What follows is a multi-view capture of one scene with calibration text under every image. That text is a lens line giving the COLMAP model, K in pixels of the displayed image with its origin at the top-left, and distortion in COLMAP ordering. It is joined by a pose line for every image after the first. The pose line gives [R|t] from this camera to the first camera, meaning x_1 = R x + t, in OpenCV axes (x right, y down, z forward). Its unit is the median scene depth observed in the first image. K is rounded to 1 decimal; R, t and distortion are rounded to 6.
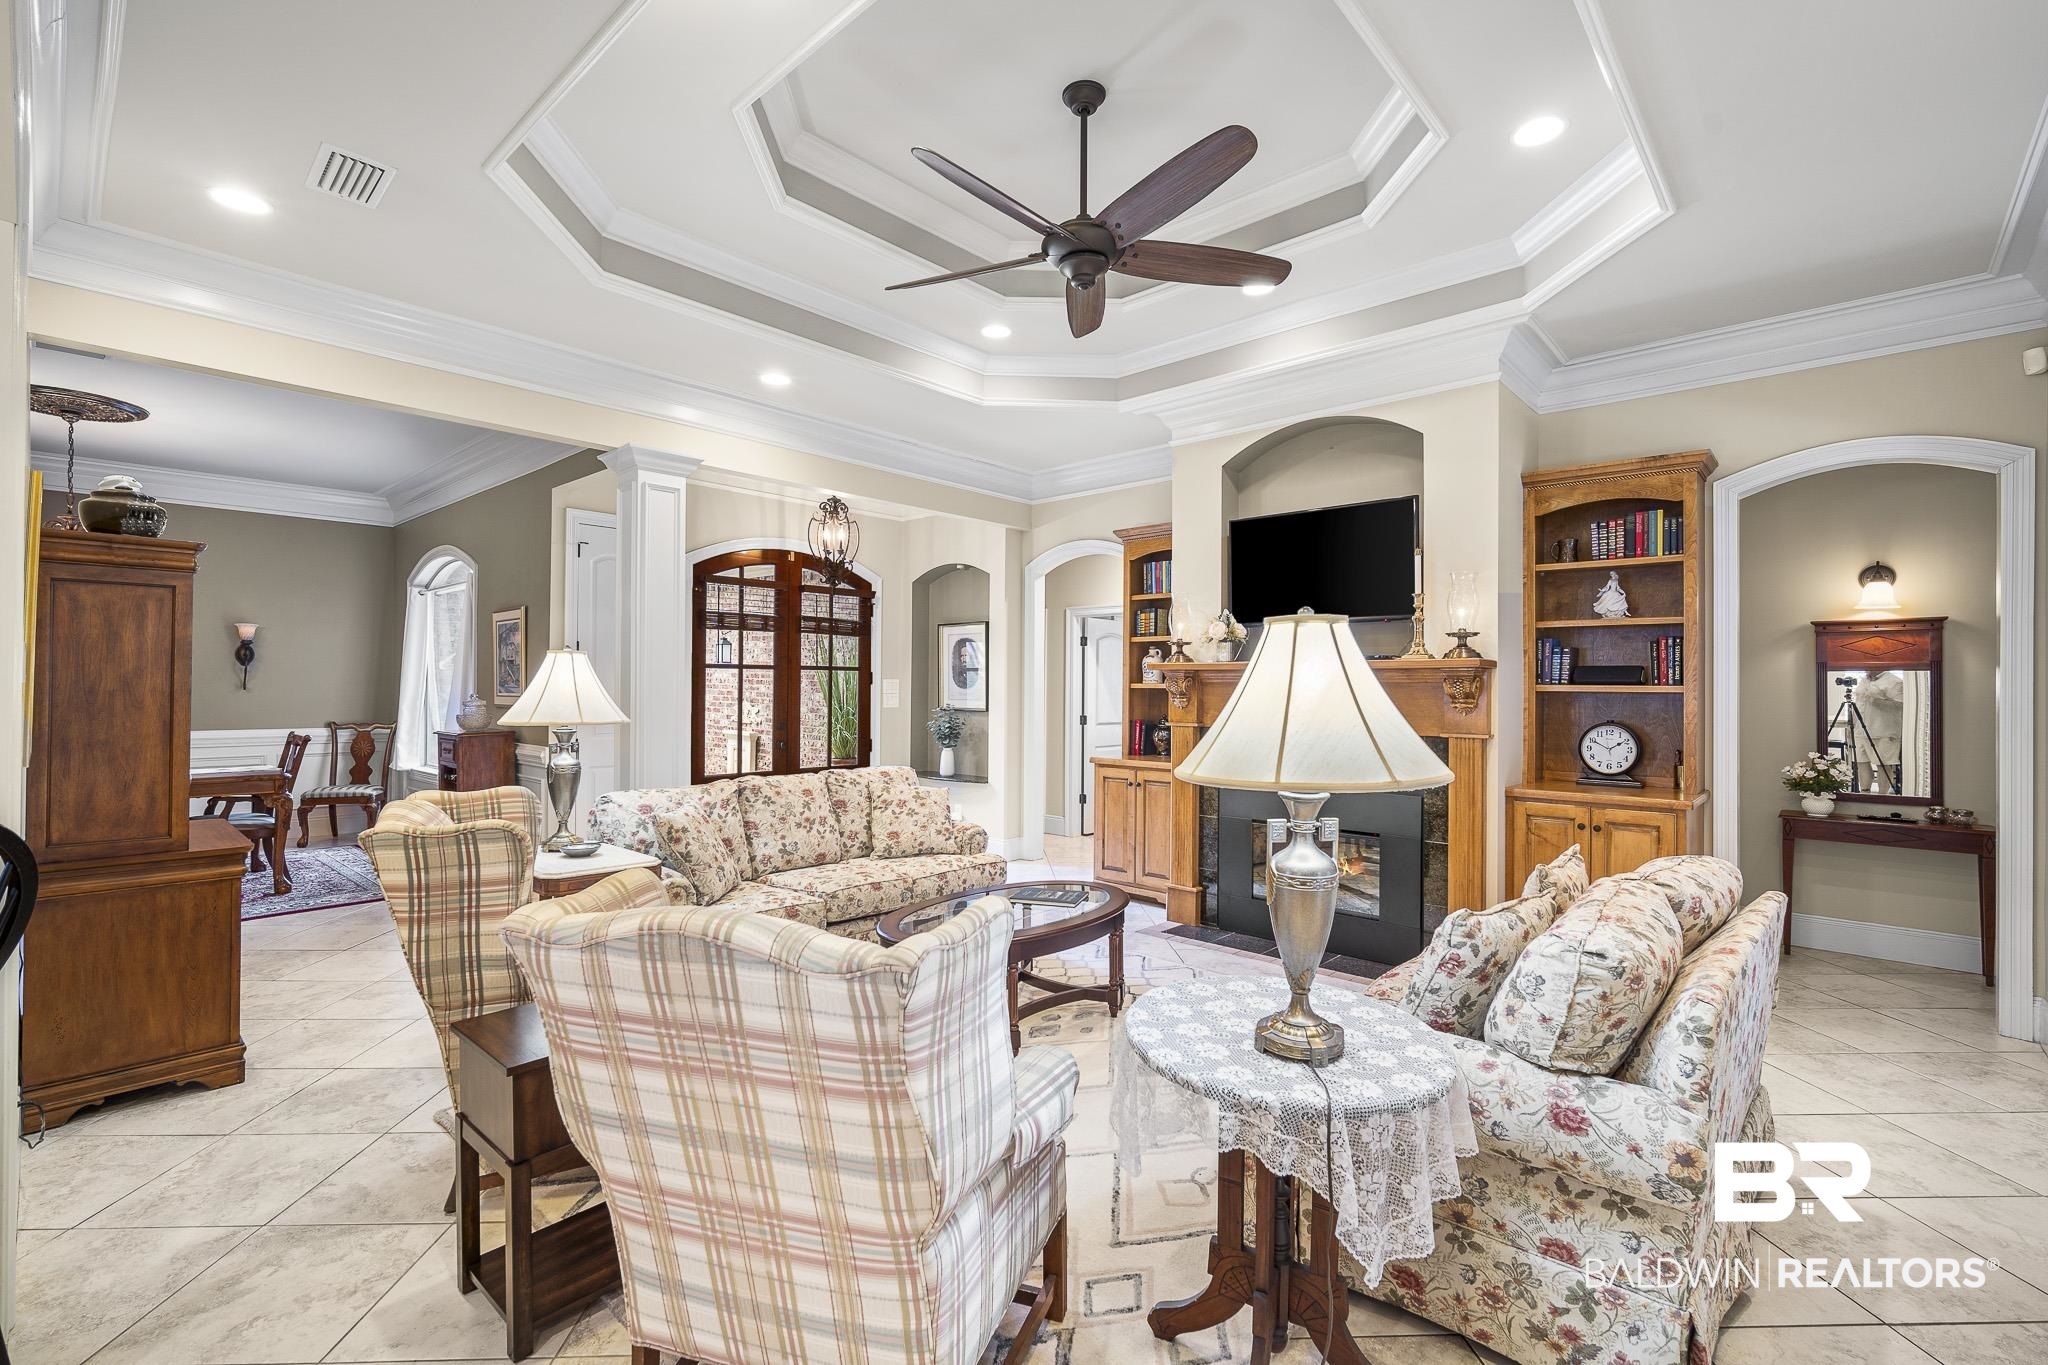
lens RADIAL K [[921.5, 0, 1008.6], [0, 921.5, 674.8], [0, 0, 1]] dist [-0.009284, 0.001660]
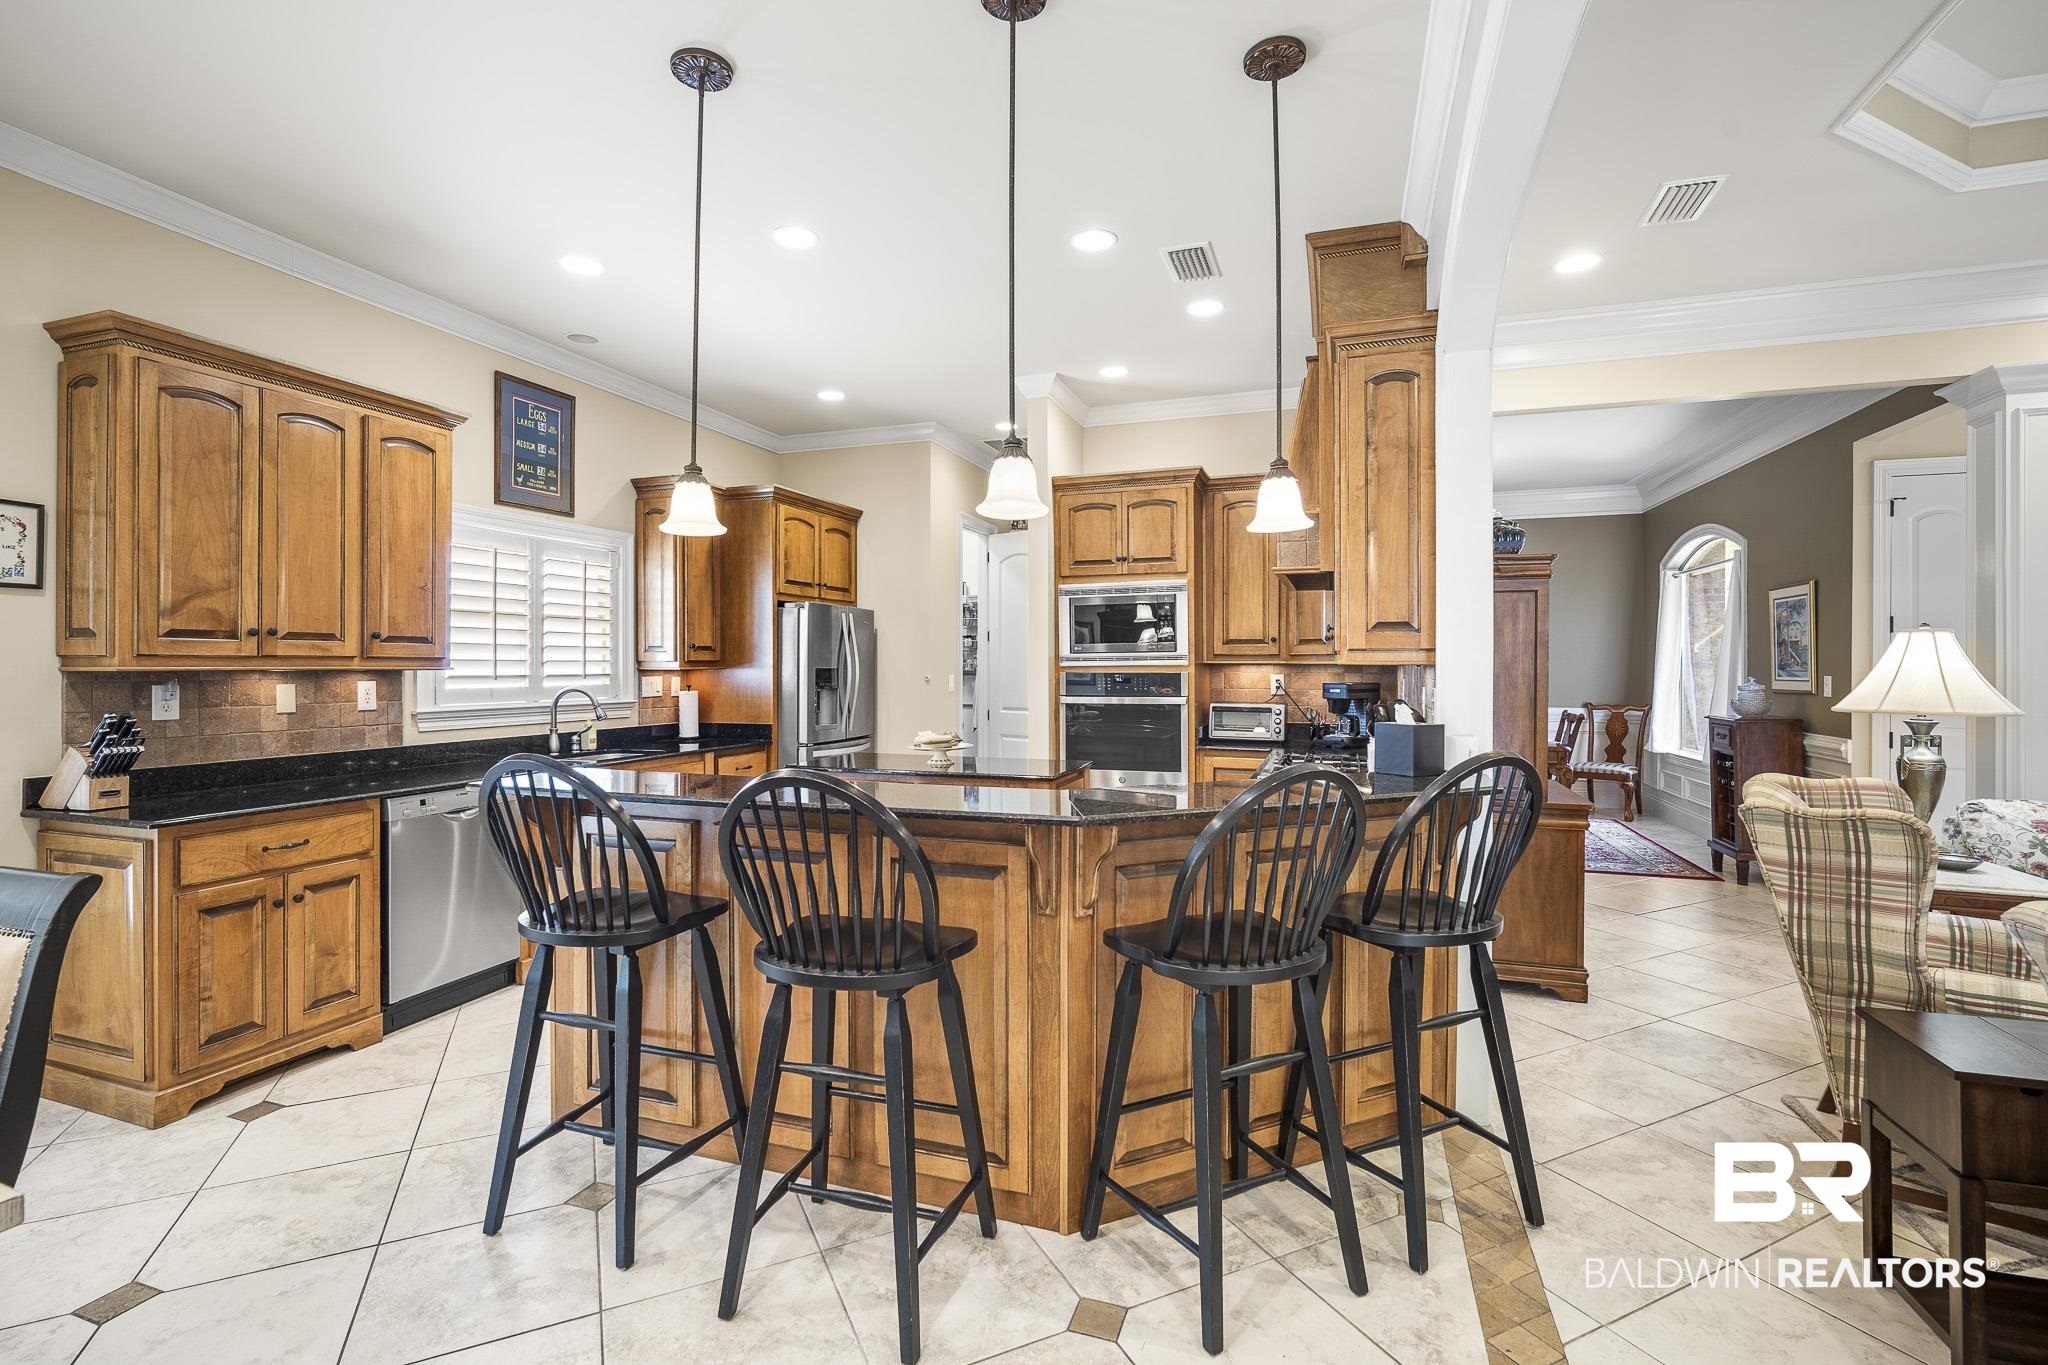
lens RADIAL K [[921.5, 0, 1026.9], [0, 921.5, 665.3], [0, 0, 1]] dist [-0.009284, 0.001660]
pose [[0.398918, -0.004075, -0.916977, -0.021966], [0.011323, 0.999936, 0.000483, -0.001330], [0.916917, -0.010575, 0.398939, -0.093144]]
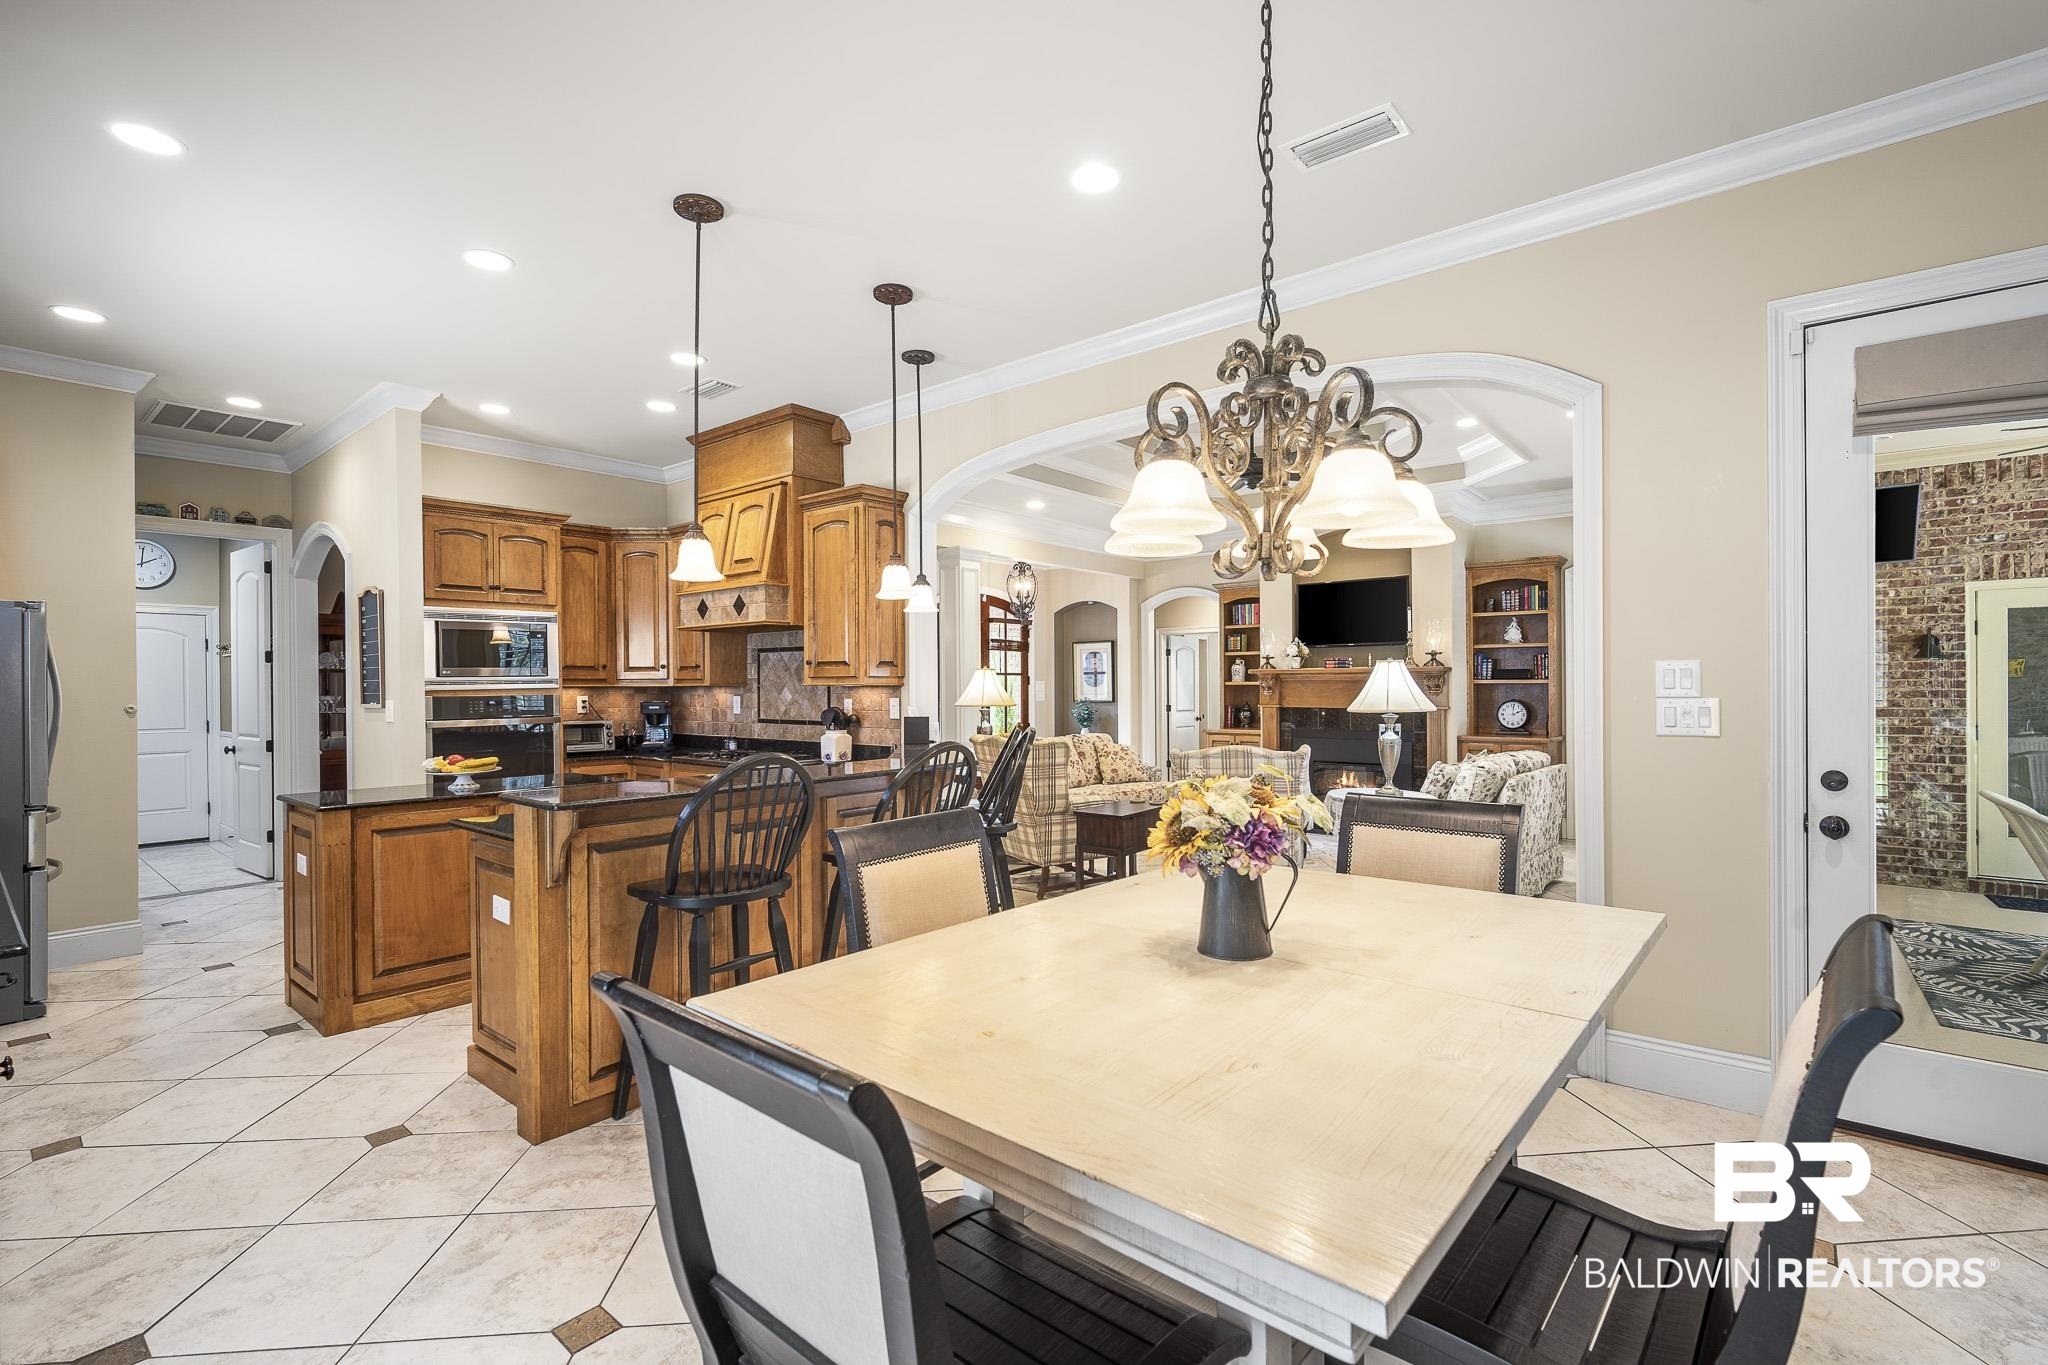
lens RADIAL K [[921.5, 0, 1023.9], [0, 921.5, 687.2], [0, 0, 1]] dist [-0.009284, 0.001660]
pose [[0.998724, -0.012213, 0.048999, -0.393651], [0.011561, 0.999841, 0.013579, -0.009543], [-0.049157, -0.012995, 0.998707, -0.755834]]
